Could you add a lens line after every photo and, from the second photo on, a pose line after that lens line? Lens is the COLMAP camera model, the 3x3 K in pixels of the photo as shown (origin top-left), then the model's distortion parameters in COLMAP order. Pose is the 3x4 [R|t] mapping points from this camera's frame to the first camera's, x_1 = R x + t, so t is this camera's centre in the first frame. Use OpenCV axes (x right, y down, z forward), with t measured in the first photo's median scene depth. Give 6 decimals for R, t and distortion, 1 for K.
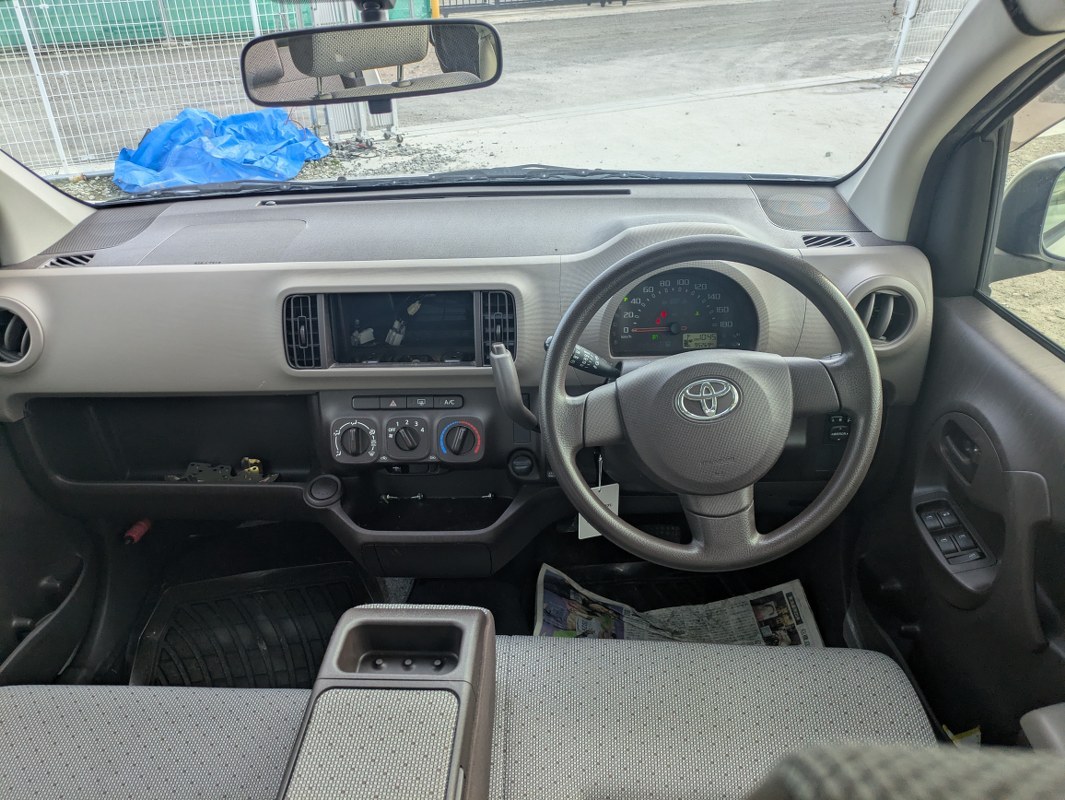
lens RADIAL K [[781.6, 0, 536.2], [0, 781.6, 431.2], [0, 0, 1]] dist [0.013267, -0.004523]
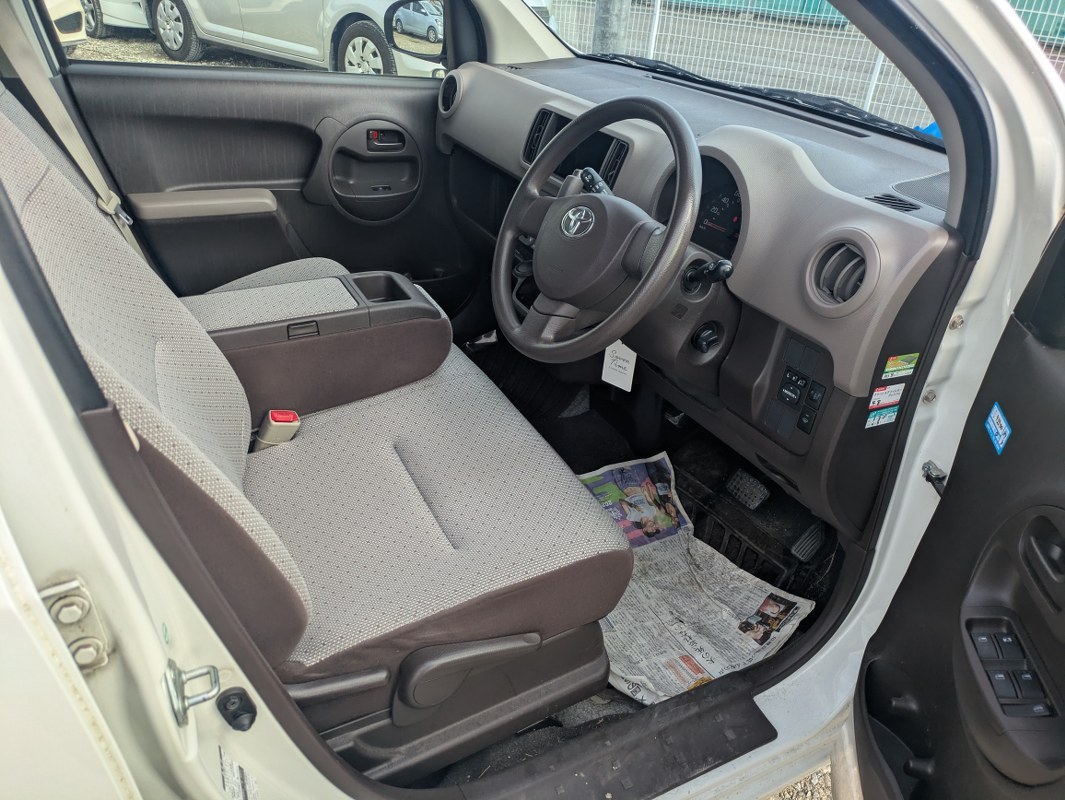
lens RADIAL K [[781.6, 0, 536.2], [0, 781.6, 431.2], [0, 0, 1]] dist [0.013267, -0.004523]
pose [[0.527403, 0.521455, -0.670769, 0.855069], [-0.520261, 0.822381, 0.230255, -0.016458], [0.671695, 0.227537, 0.705019, 0.131335]]
